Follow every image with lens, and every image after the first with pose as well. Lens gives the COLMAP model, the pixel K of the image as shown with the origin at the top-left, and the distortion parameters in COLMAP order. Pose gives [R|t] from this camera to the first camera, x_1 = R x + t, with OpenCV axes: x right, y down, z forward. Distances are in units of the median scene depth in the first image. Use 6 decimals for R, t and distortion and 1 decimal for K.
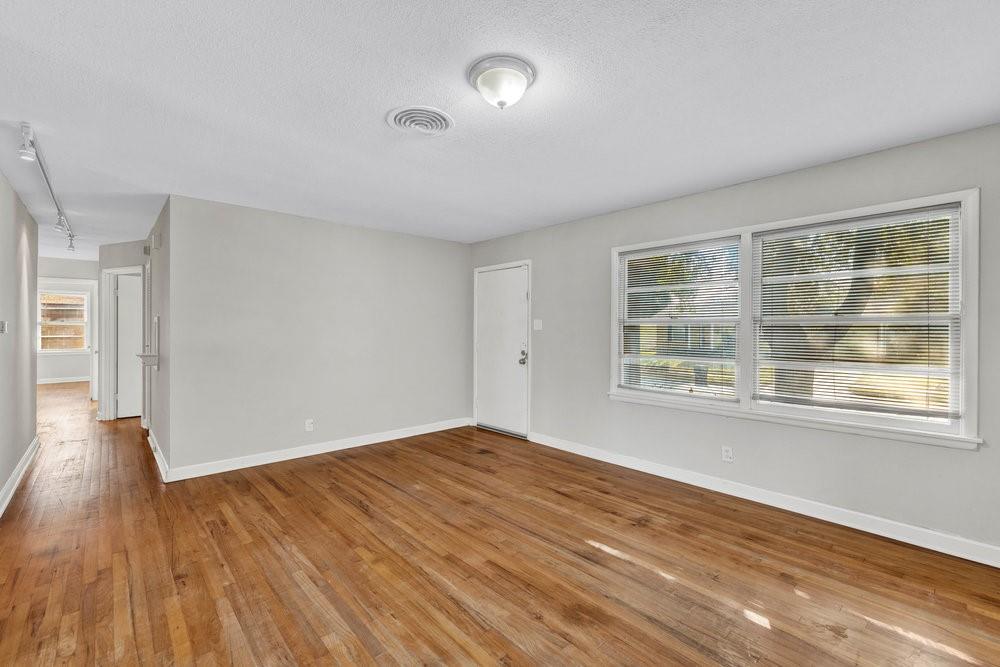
lens RADIAL K [[431.3, 0, 498.7], [0, 431.3, 326.8], [0, 0, 1]] dist [-0.001547, 0.001029]
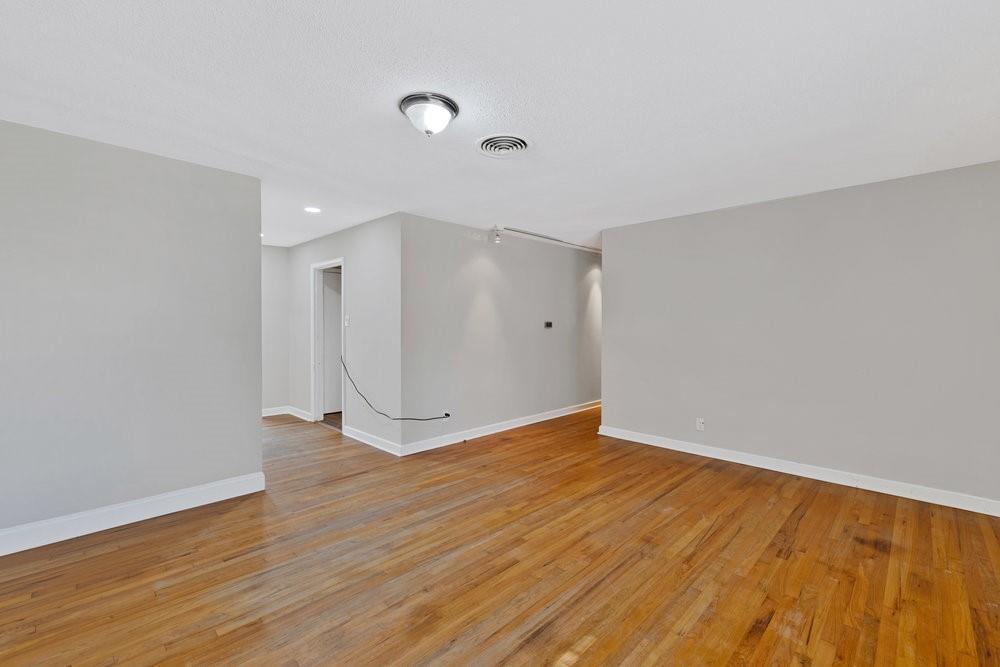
lens RADIAL K [[431.3, 0, 498.7], [0, 431.3, 326.8], [0, 0, 1]] dist [-0.001547, 0.001029]
pose [[0.054593, 0.003857, -0.998501, 0.736703], [0.000095, 0.999993, 0.003868, 0.004279], [0.998509, -0.000306, 0.054593, 0.698768]]
